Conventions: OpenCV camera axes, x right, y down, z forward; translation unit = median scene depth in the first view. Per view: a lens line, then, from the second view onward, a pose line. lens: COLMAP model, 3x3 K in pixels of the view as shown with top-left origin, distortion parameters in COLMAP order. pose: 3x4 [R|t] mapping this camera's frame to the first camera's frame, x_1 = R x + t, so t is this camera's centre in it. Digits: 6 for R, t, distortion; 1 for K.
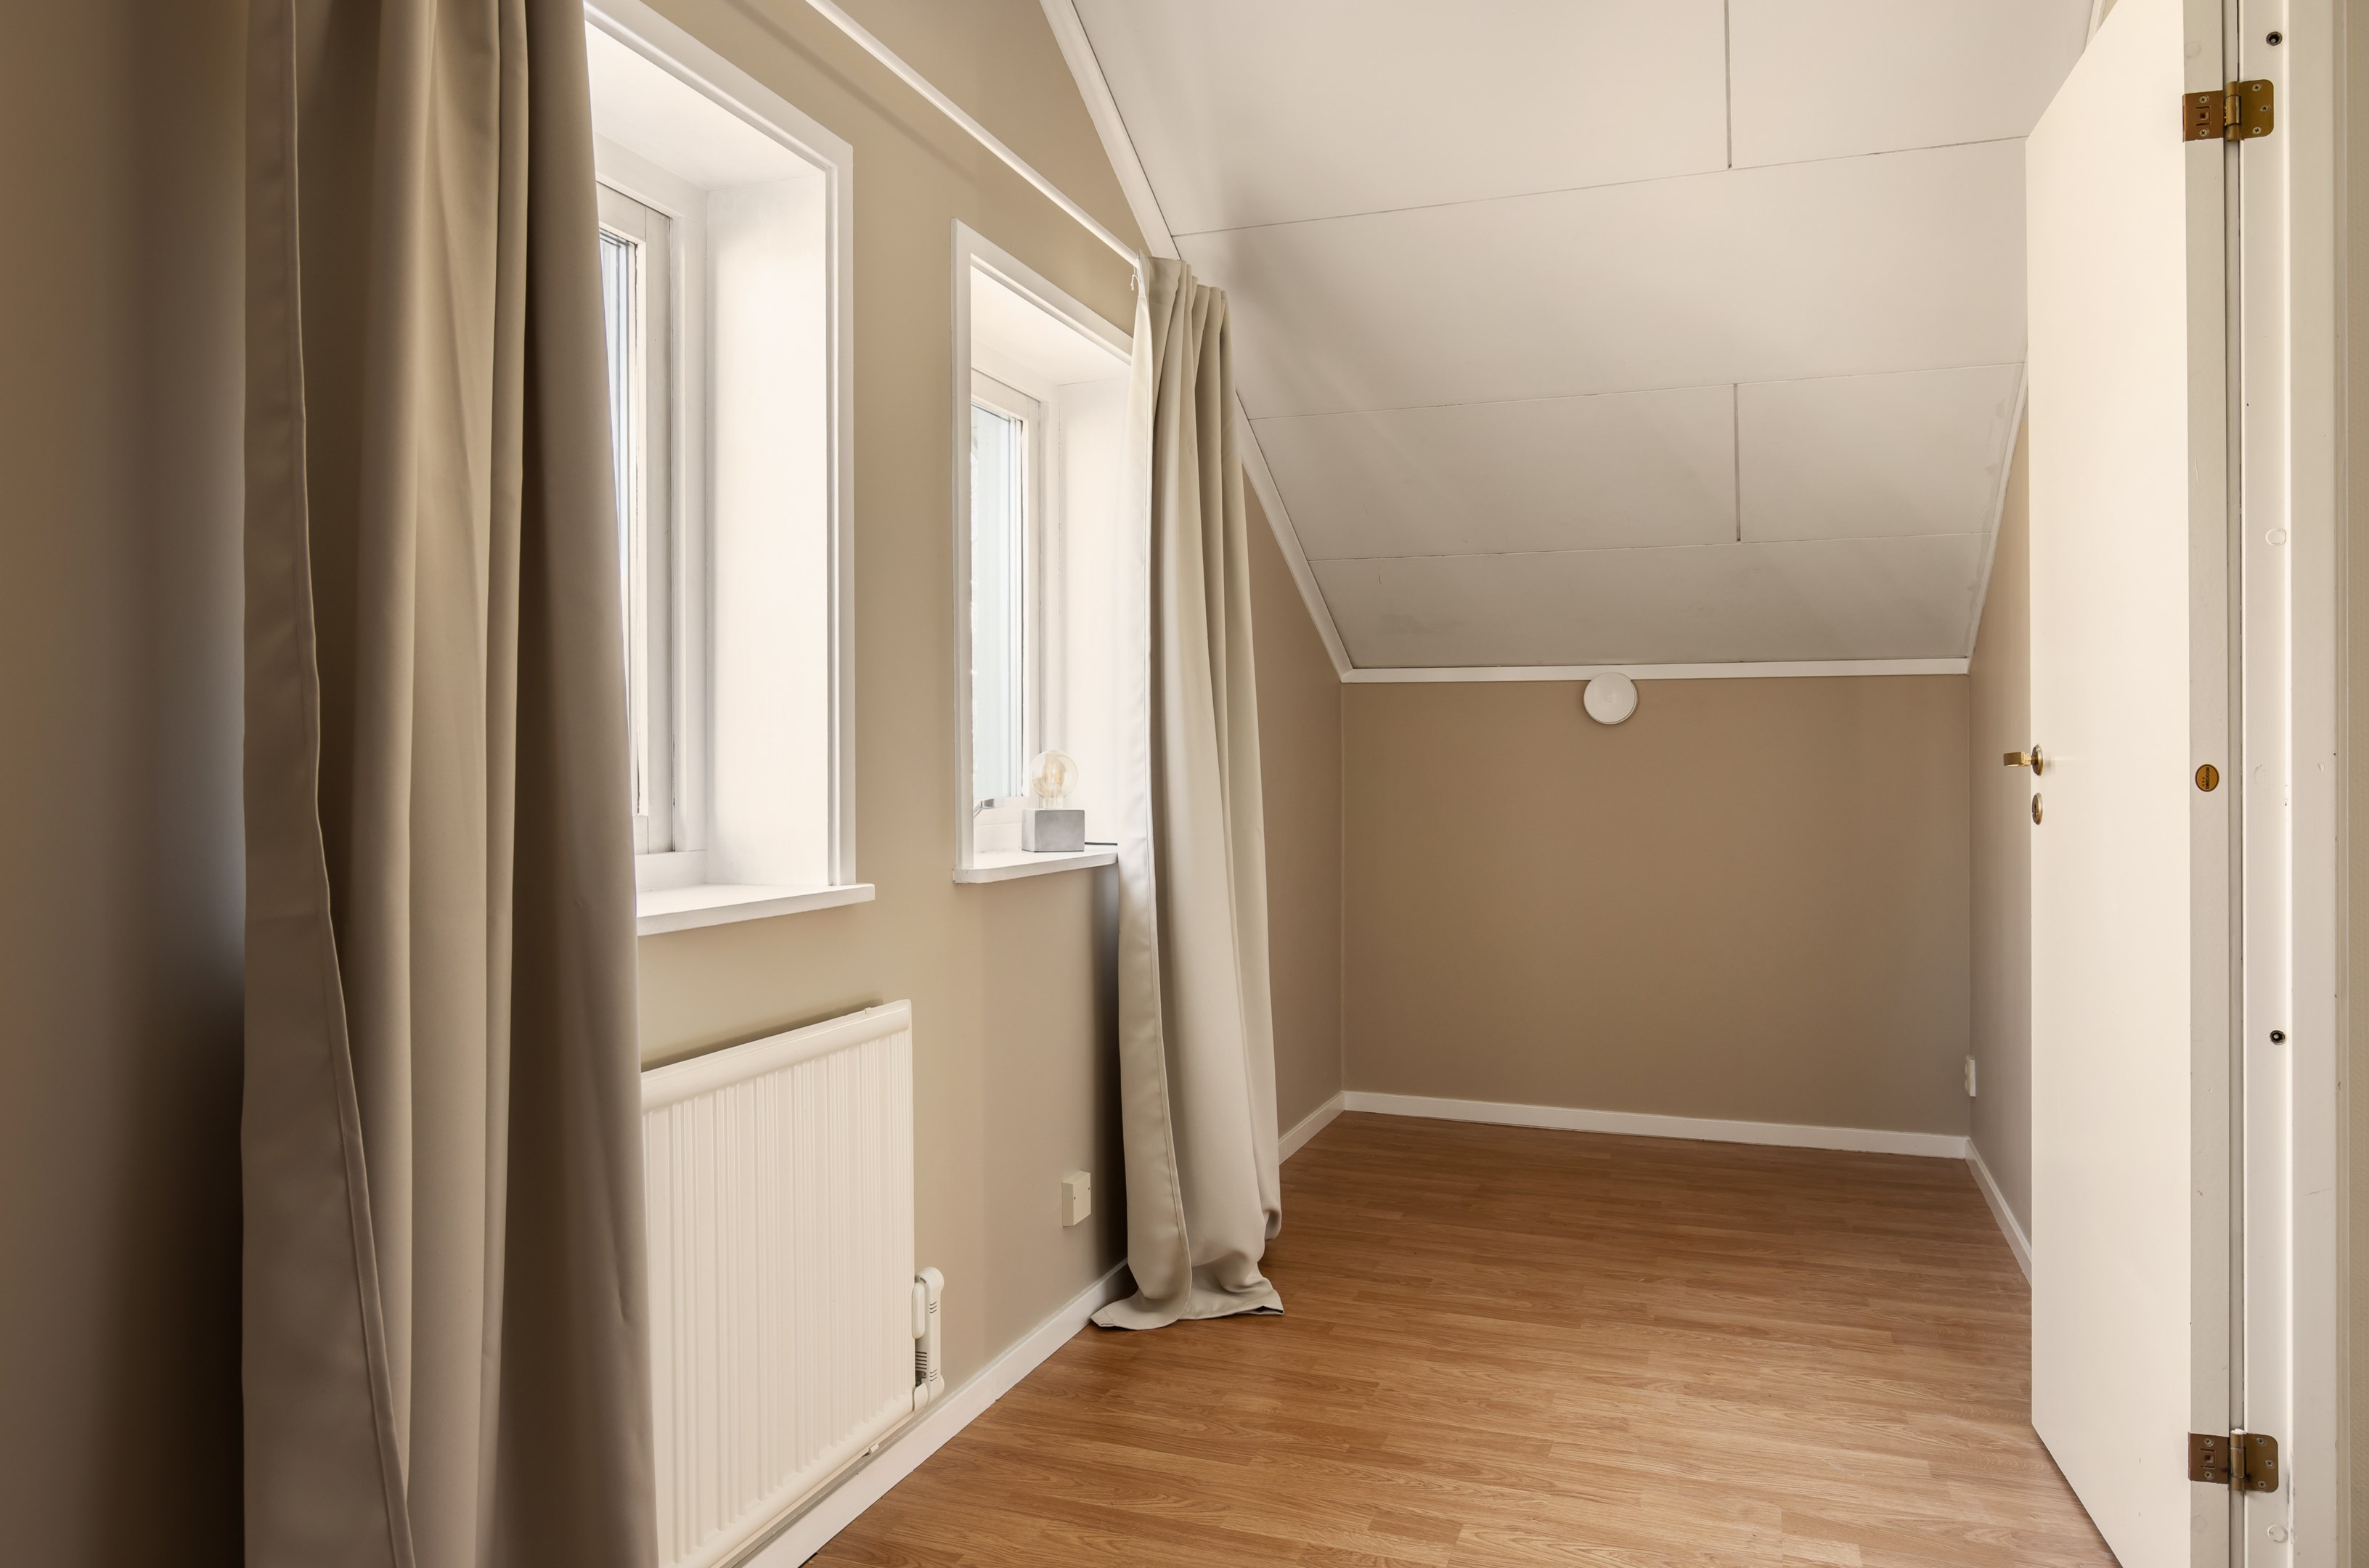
lens RADIAL K [[1618.6, 0, 1183.1], [0, 1618.6, 777.4], [0, 0, 1]] dist [-0.002121, -0.000032]
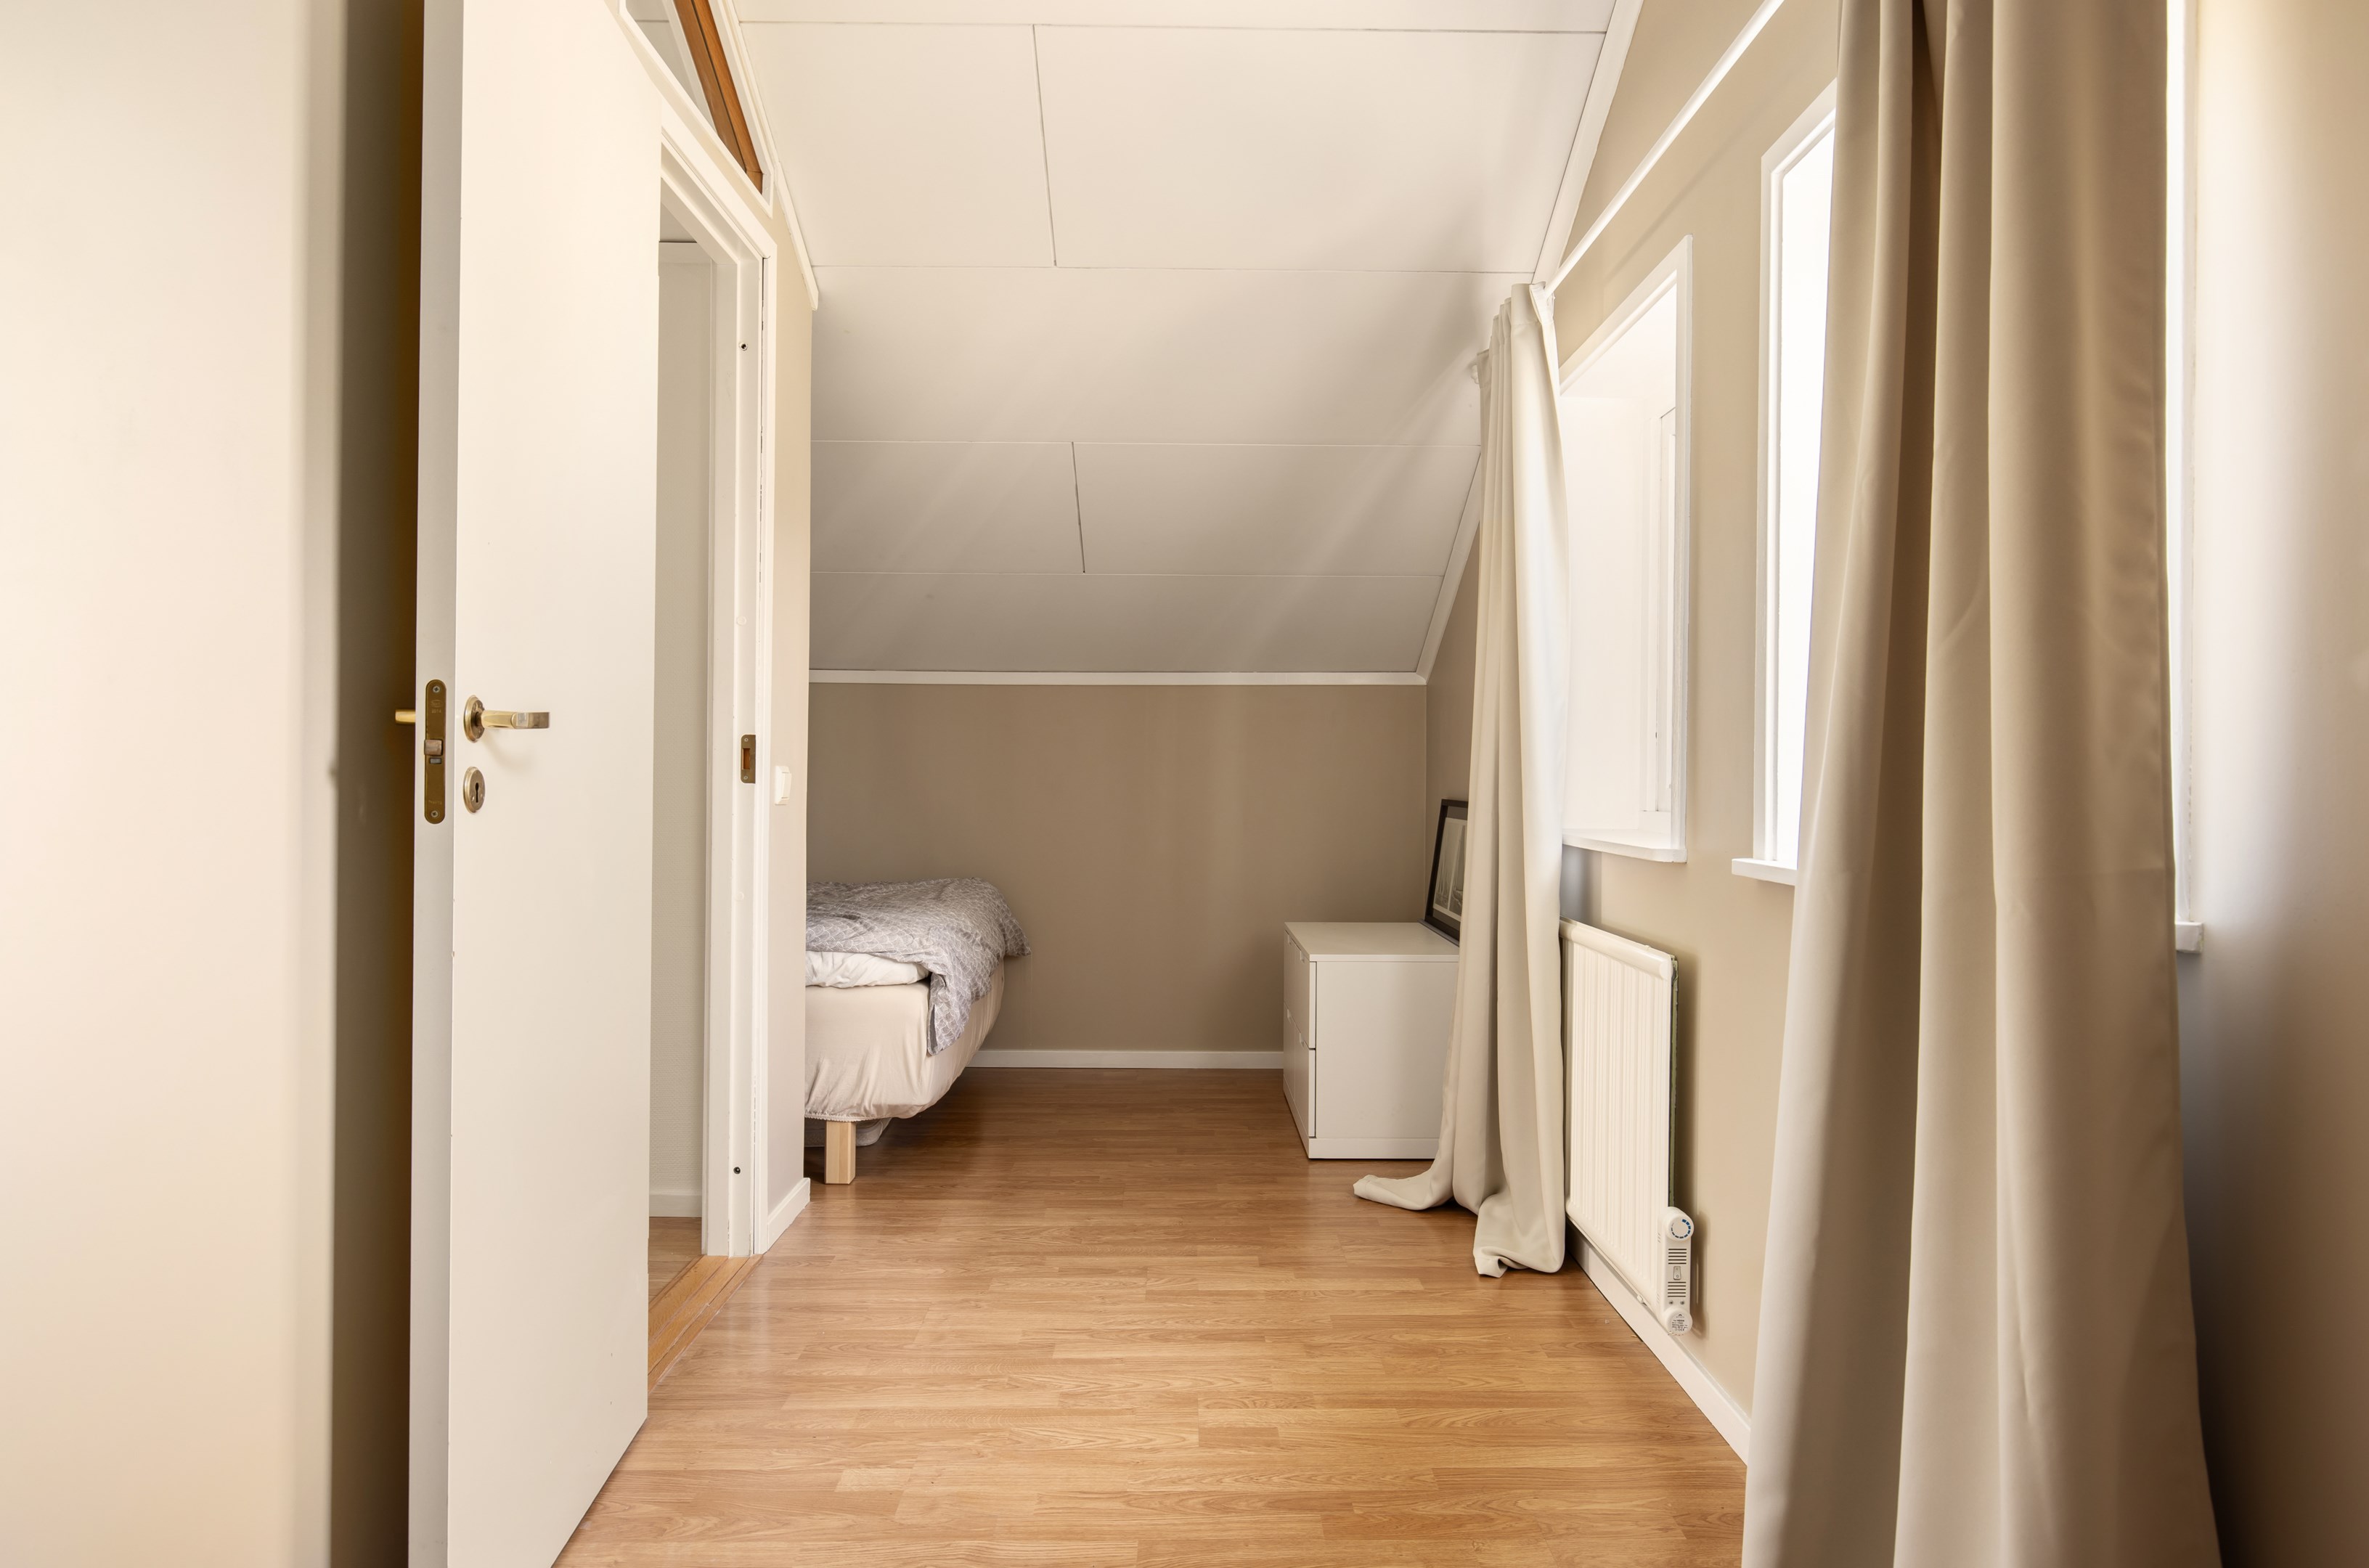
lens RADIAL K [[1455.4, 0, 1186.3], [0, 1455.4, 781.2], [0, 0, 1]] dist [0.016862, -0.000989]
pose [[-0.940772, -0.005494, -0.338995, 0.500595], [-0.008012, 0.999950, 0.006028, 0.011320], [0.338945, 0.008387, -0.940769, 1.860318]]
